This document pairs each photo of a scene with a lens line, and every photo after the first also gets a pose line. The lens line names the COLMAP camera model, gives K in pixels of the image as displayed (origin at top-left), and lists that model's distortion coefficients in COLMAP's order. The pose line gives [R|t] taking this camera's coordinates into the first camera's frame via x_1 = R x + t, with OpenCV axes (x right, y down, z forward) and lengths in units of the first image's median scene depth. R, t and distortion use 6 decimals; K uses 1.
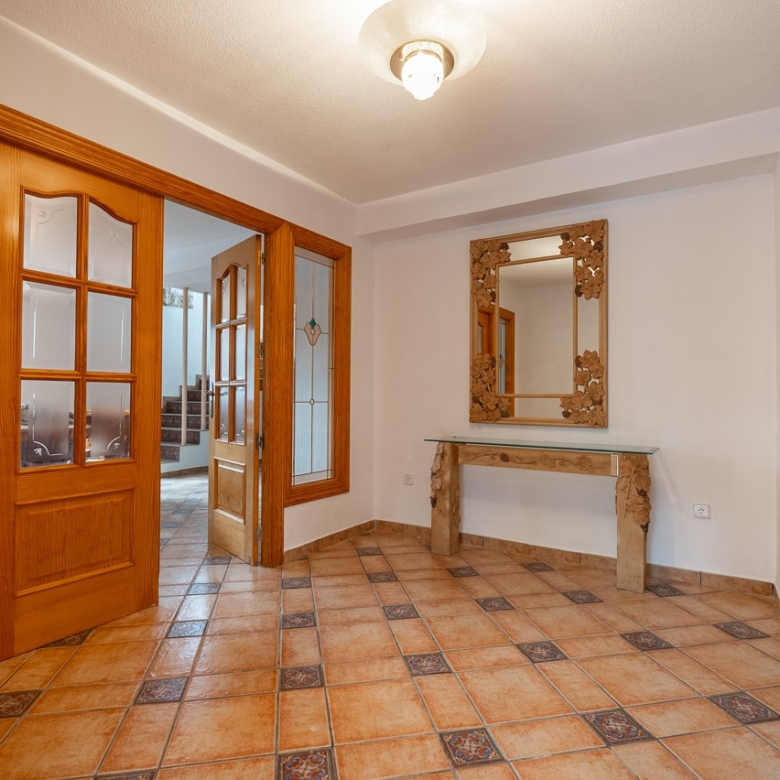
lens RADIAL K [[534.7, 0, 390.0], [0, 534.7, 390.0], [0, 0, 1]] dist [-0.010272, 0.002880]
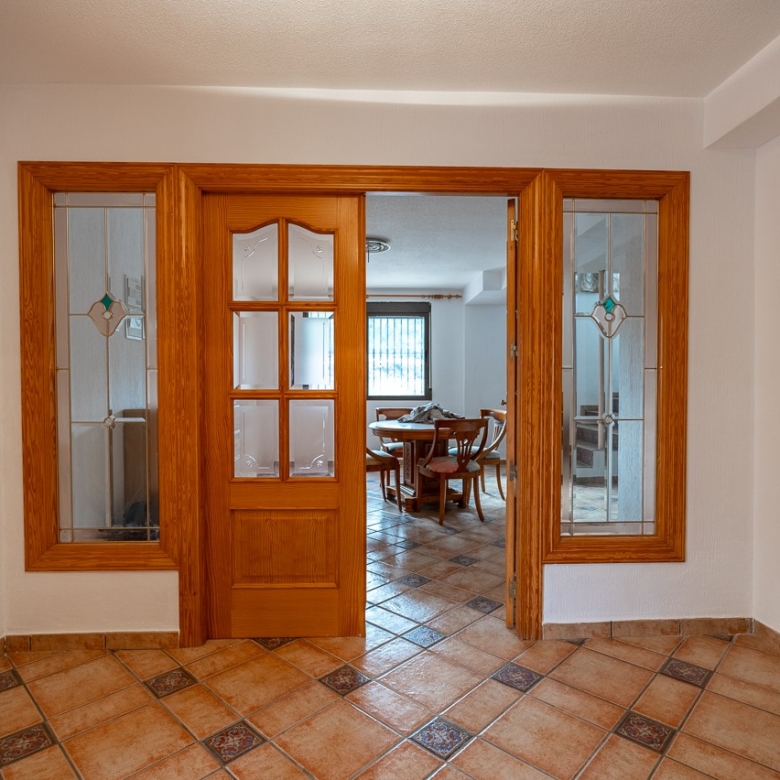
lens RADIAL K [[534.7, 0, 390.0], [0, 534.7, 390.0], [0, 0, 1]] dist [-0.010272, 0.002880]
pose [[0.560076, 0.009097, -0.828391, 0.314135], [0.018118, 0.999566, 0.023226, -0.043355], [0.828243, -0.028017, 0.559669, 0.458875]]
